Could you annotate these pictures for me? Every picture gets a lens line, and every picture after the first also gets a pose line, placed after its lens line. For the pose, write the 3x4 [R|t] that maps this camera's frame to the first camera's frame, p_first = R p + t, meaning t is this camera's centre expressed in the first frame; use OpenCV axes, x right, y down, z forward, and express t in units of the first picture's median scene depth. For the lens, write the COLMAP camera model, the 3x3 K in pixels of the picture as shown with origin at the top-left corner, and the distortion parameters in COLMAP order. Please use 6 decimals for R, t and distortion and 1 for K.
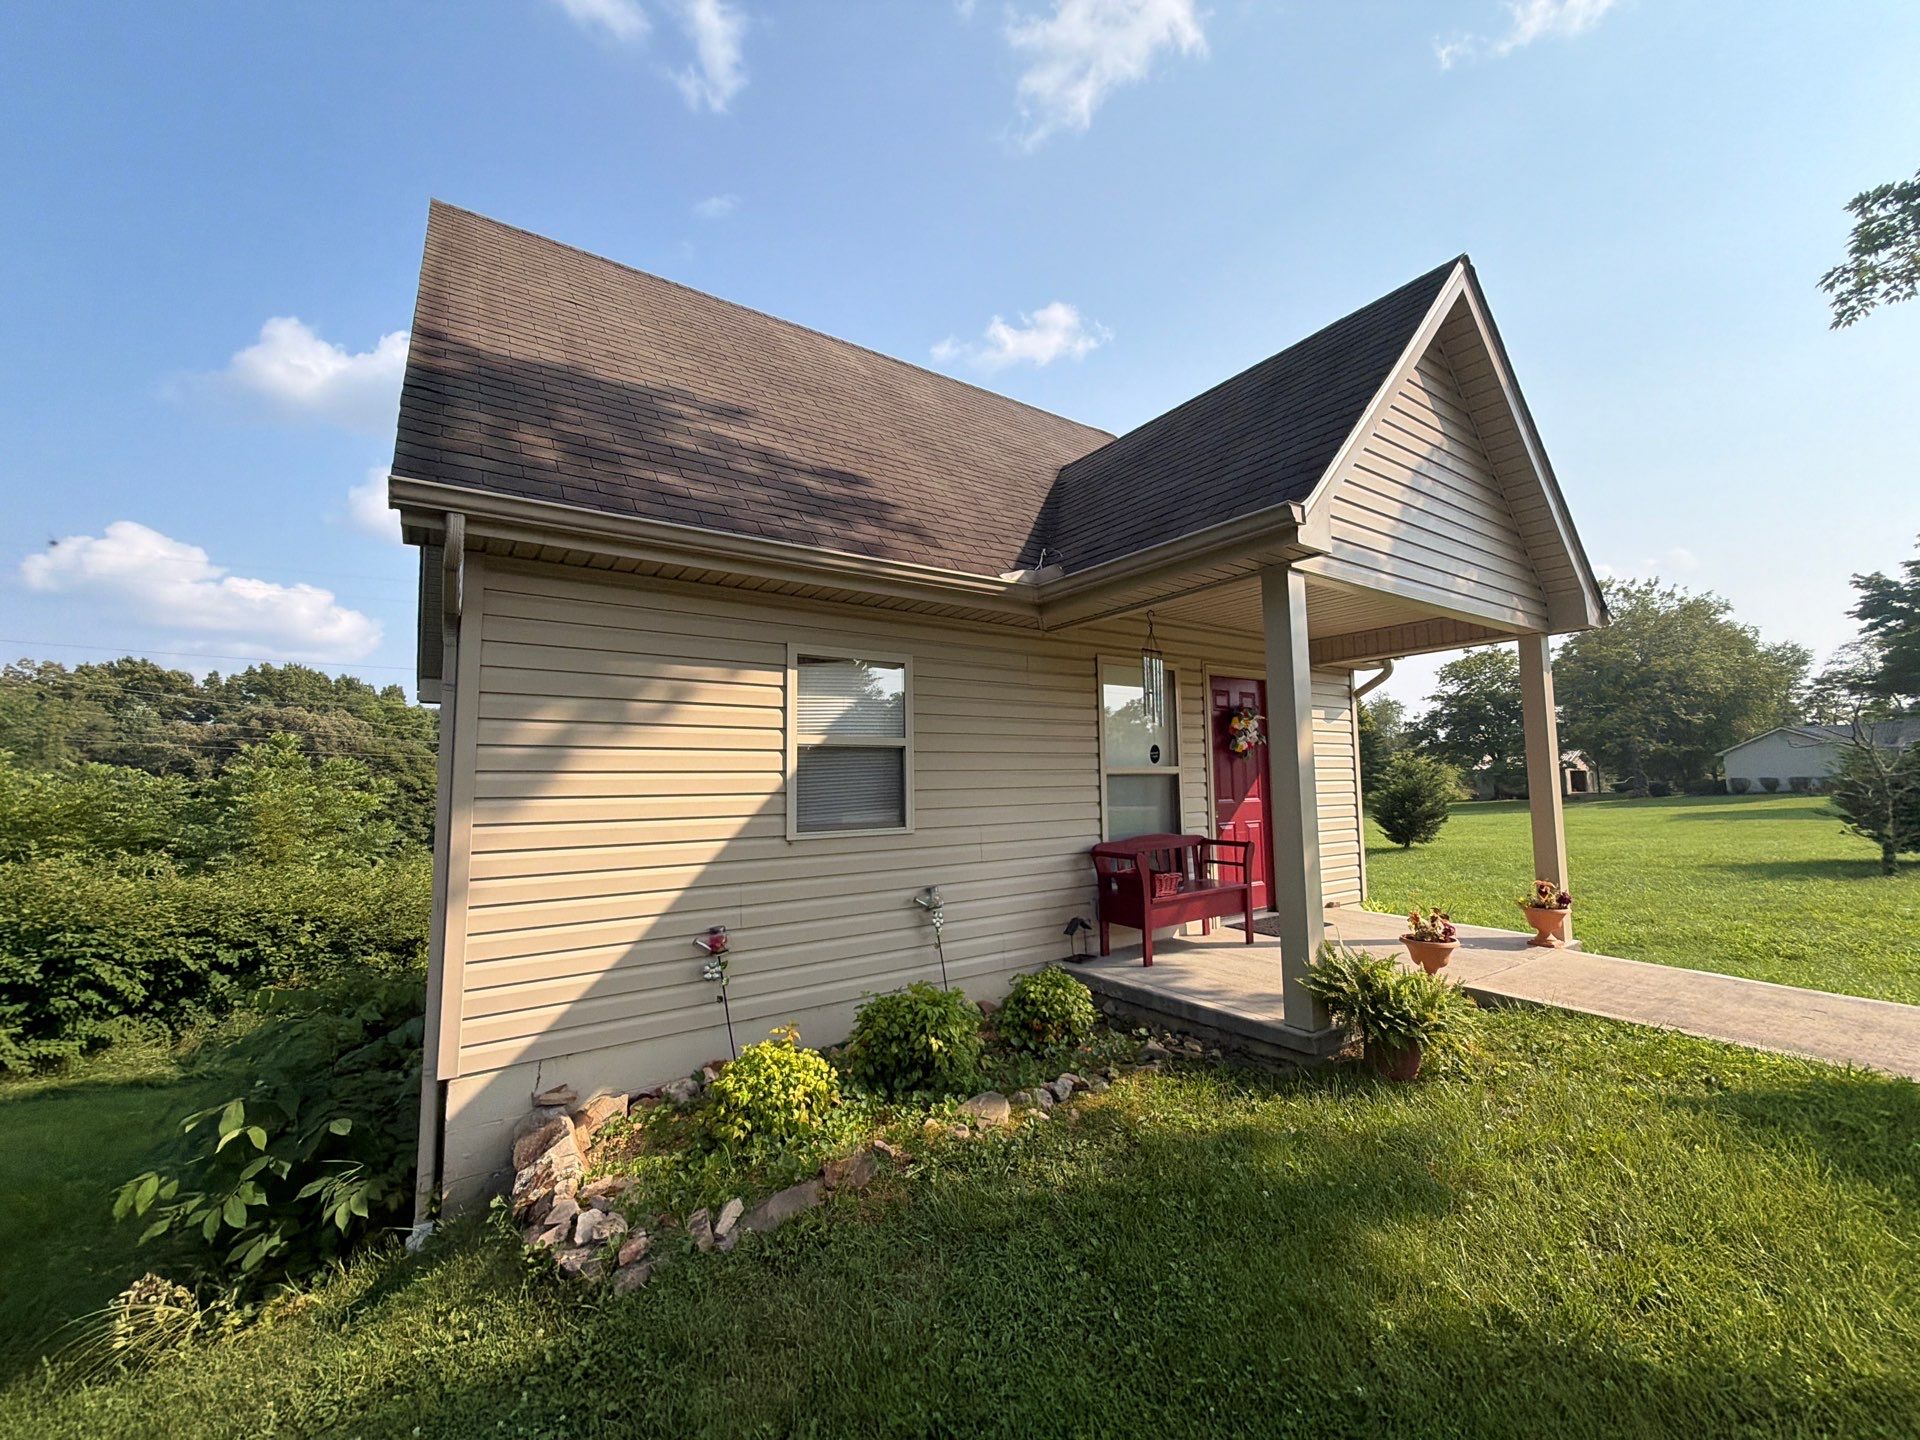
lens RADIAL K [[765.2, 0, 966.4], [0, 765.2, 716.7], [0, 0, 1]] dist [-0.001182, 0.000813]
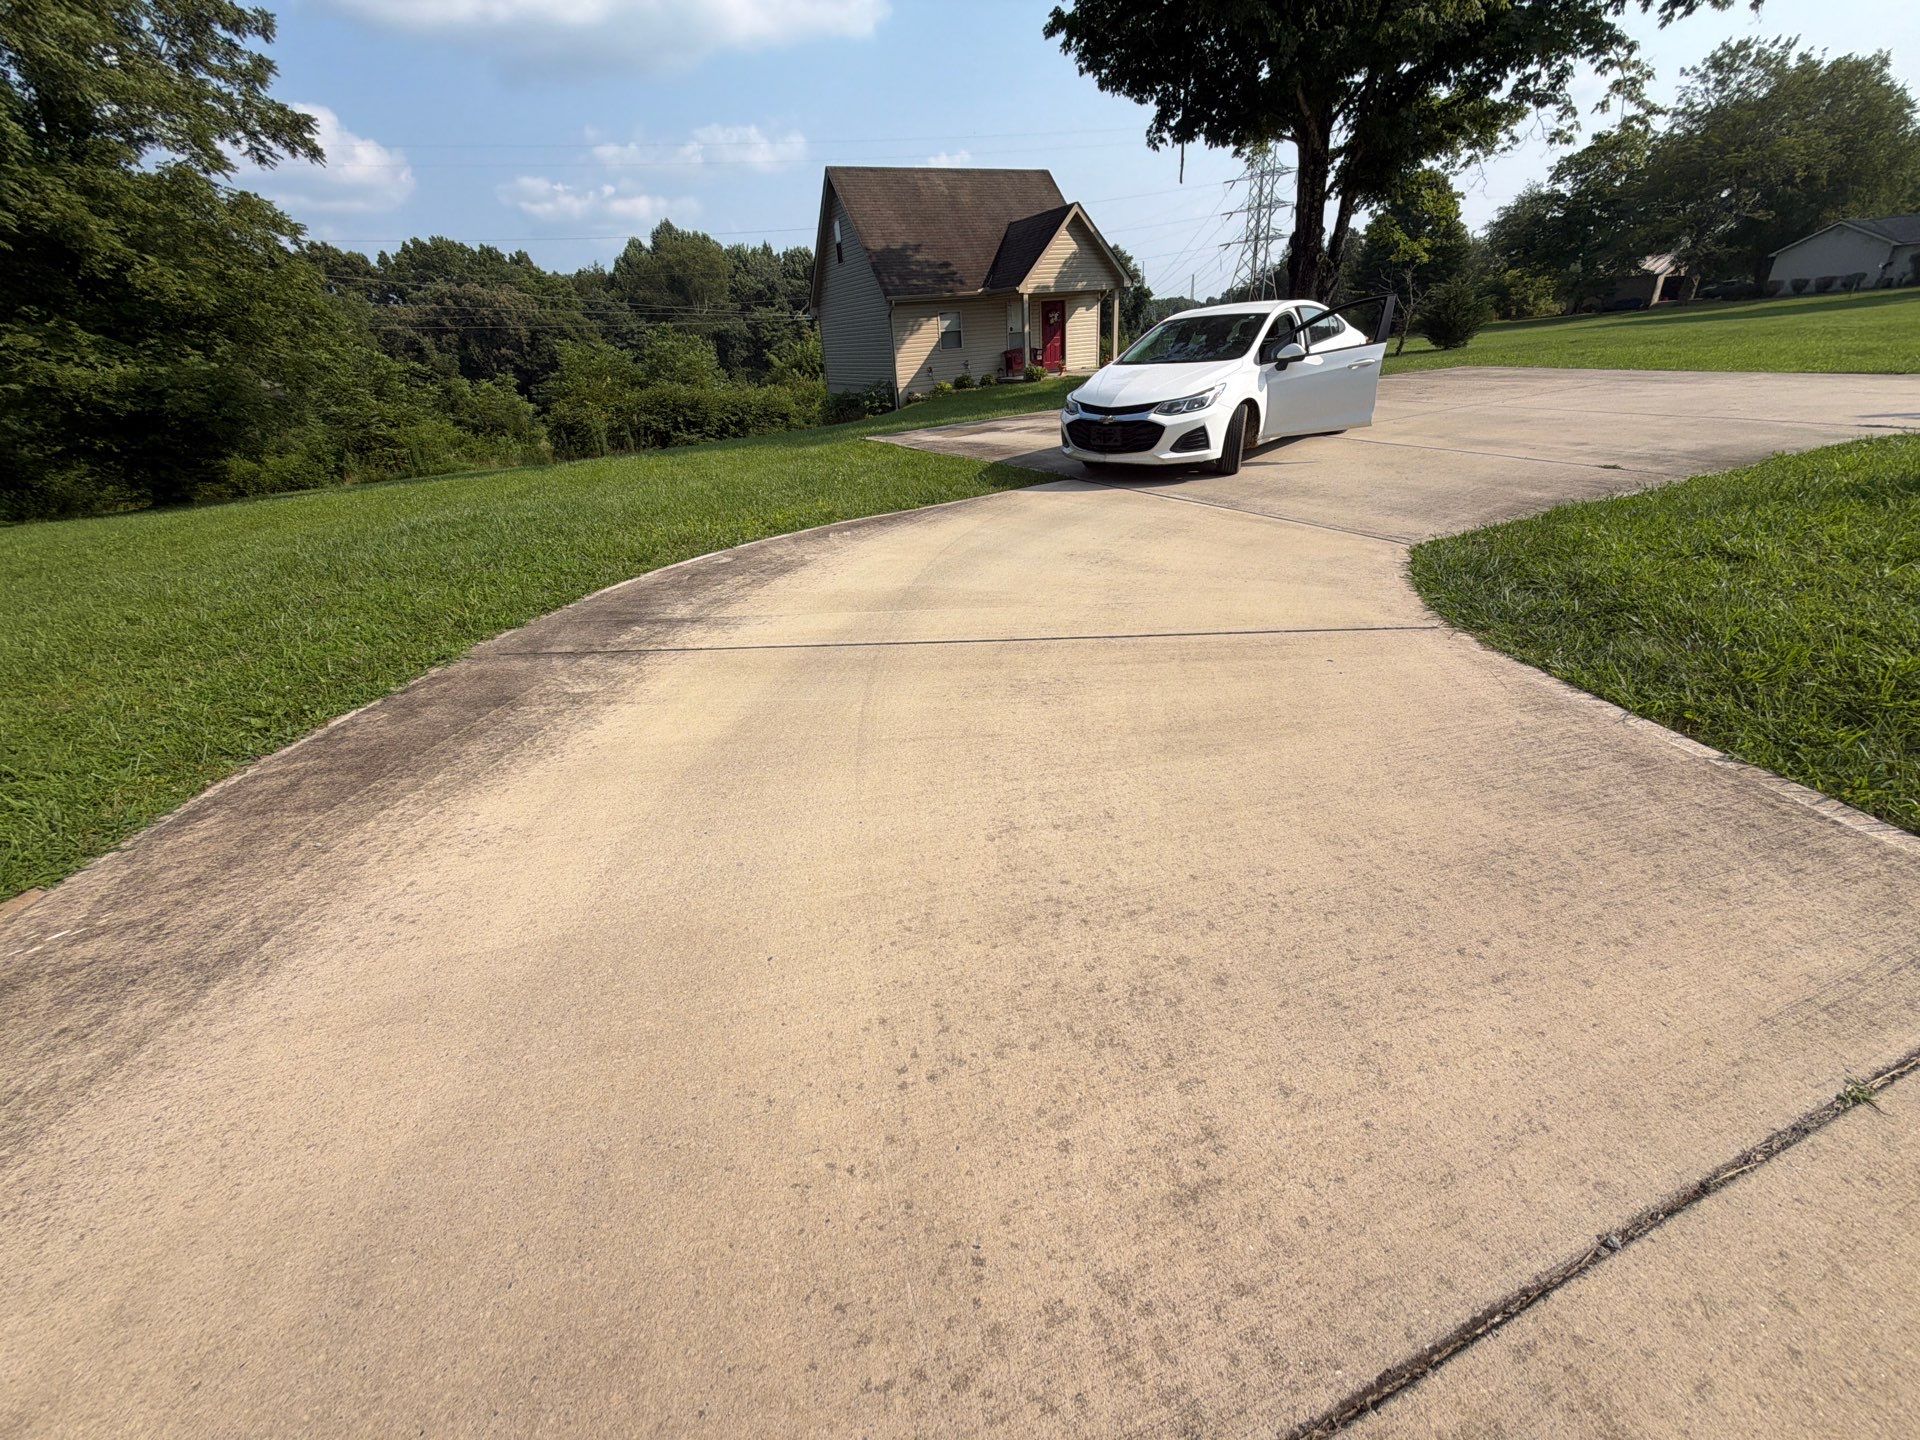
lens RADIAL K [[765.2, 0, 964.1], [0, 765.2, 716.0], [0, 0, 1]] dist [-0.001182, 0.000813]
pose [[0.989854, 0.016181, -0.141163, 0.298122], [0.061270, 0.847771, 0.526812, -0.198754], [0.128198, -0.530116, 0.838178, -1.969177]]
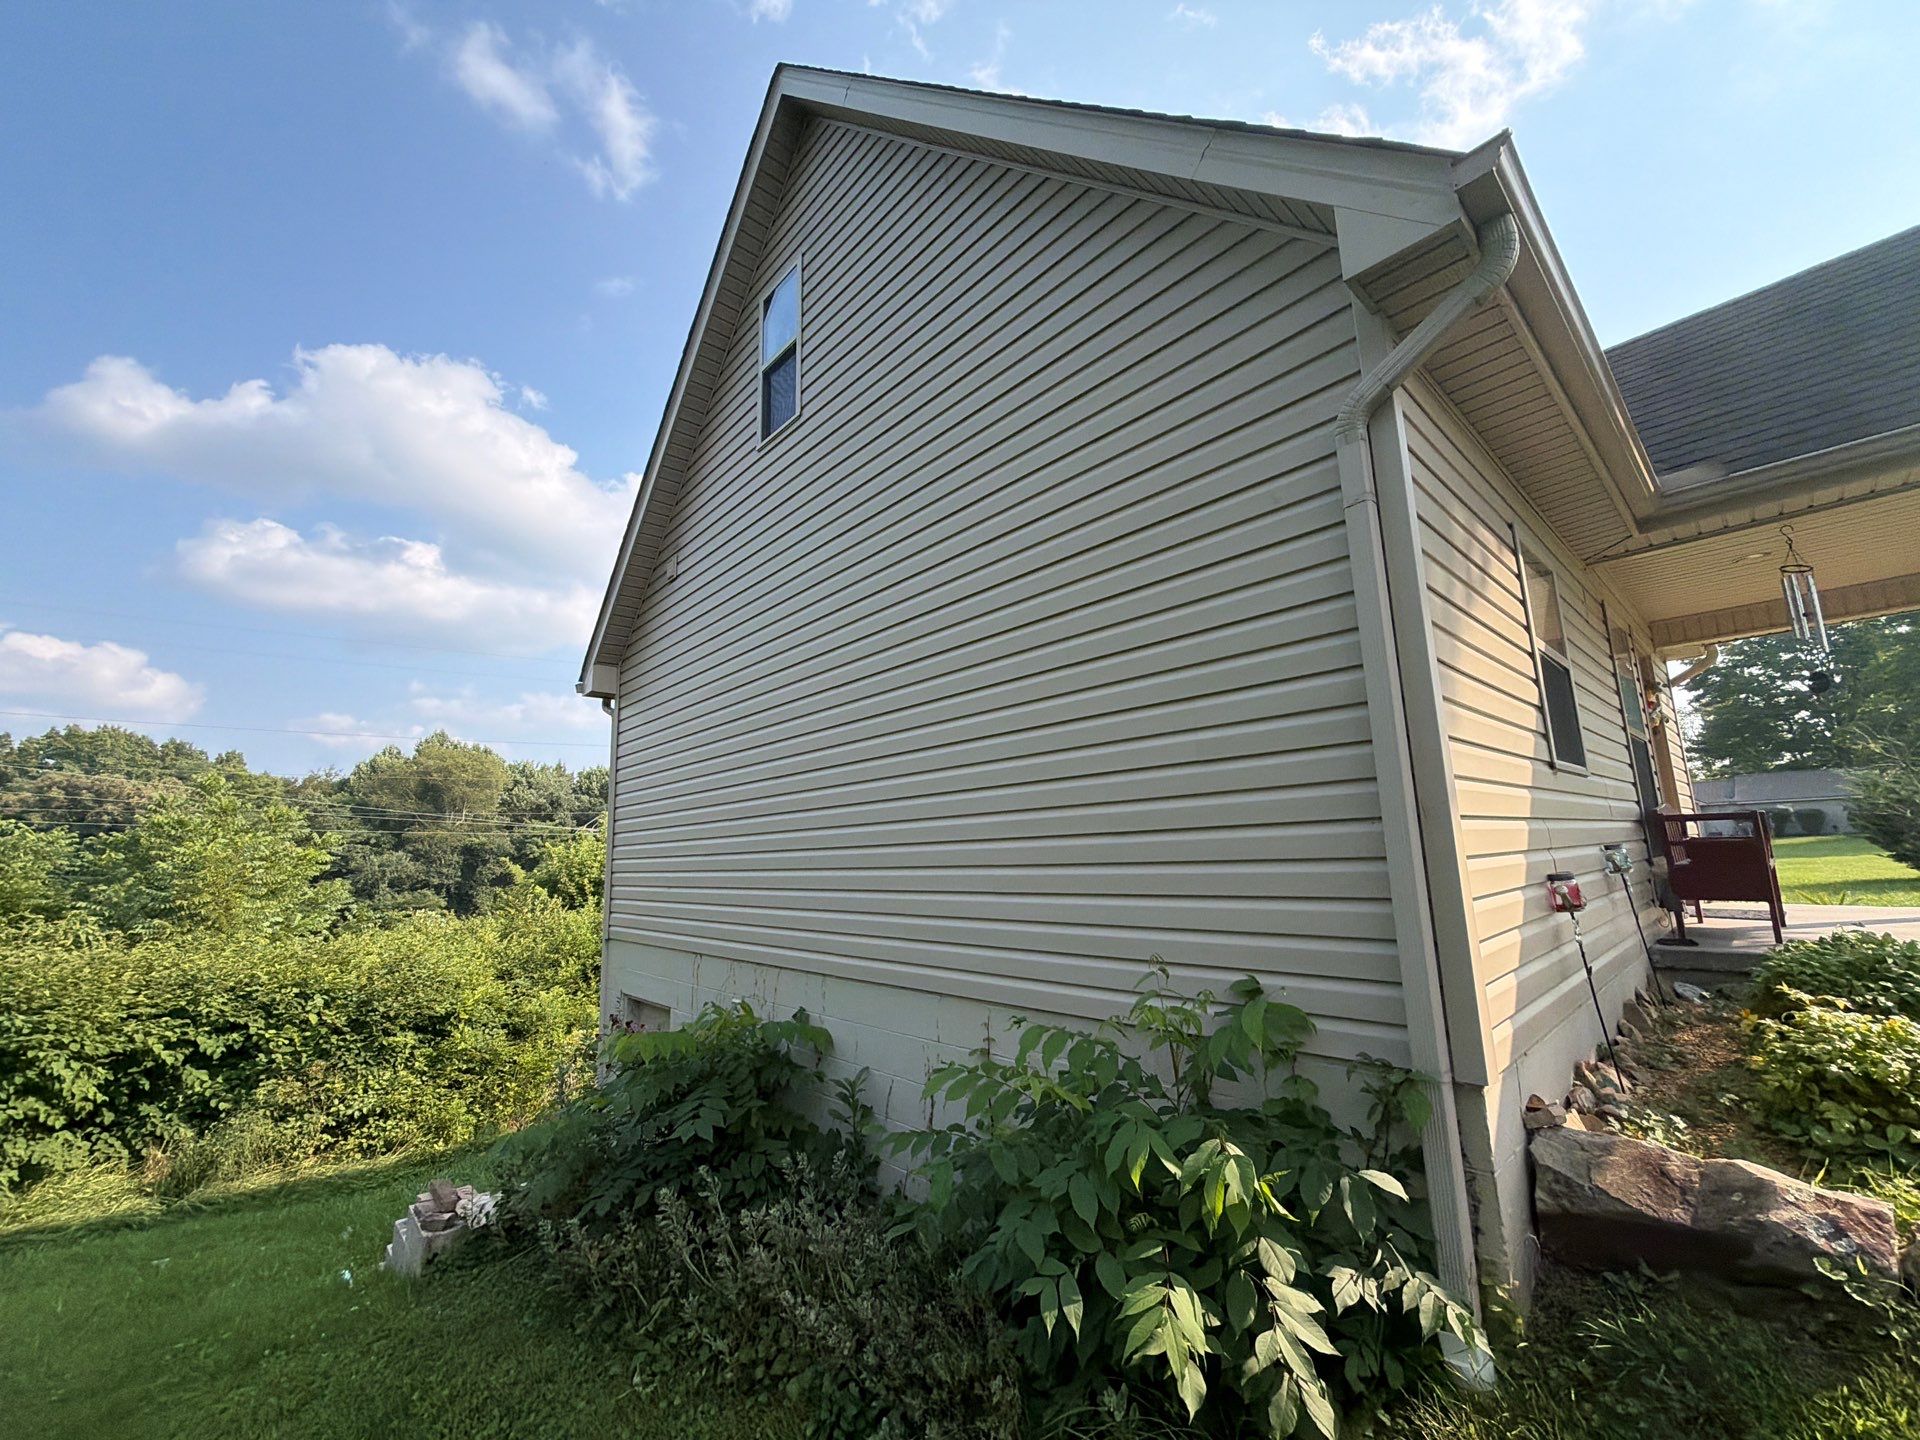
lens RADIAL K [[765.2, 0, 964.7], [0, 765.2, 707.5], [0, 0, 1]] dist [-0.001182, 0.000813]
pose [[0.991133, 0.008431, 0.132604, -0.353687], [0.005434, 0.994578, -0.103850, 0.068102], [-0.132761, 0.103650, 0.985714, 0.120694]]
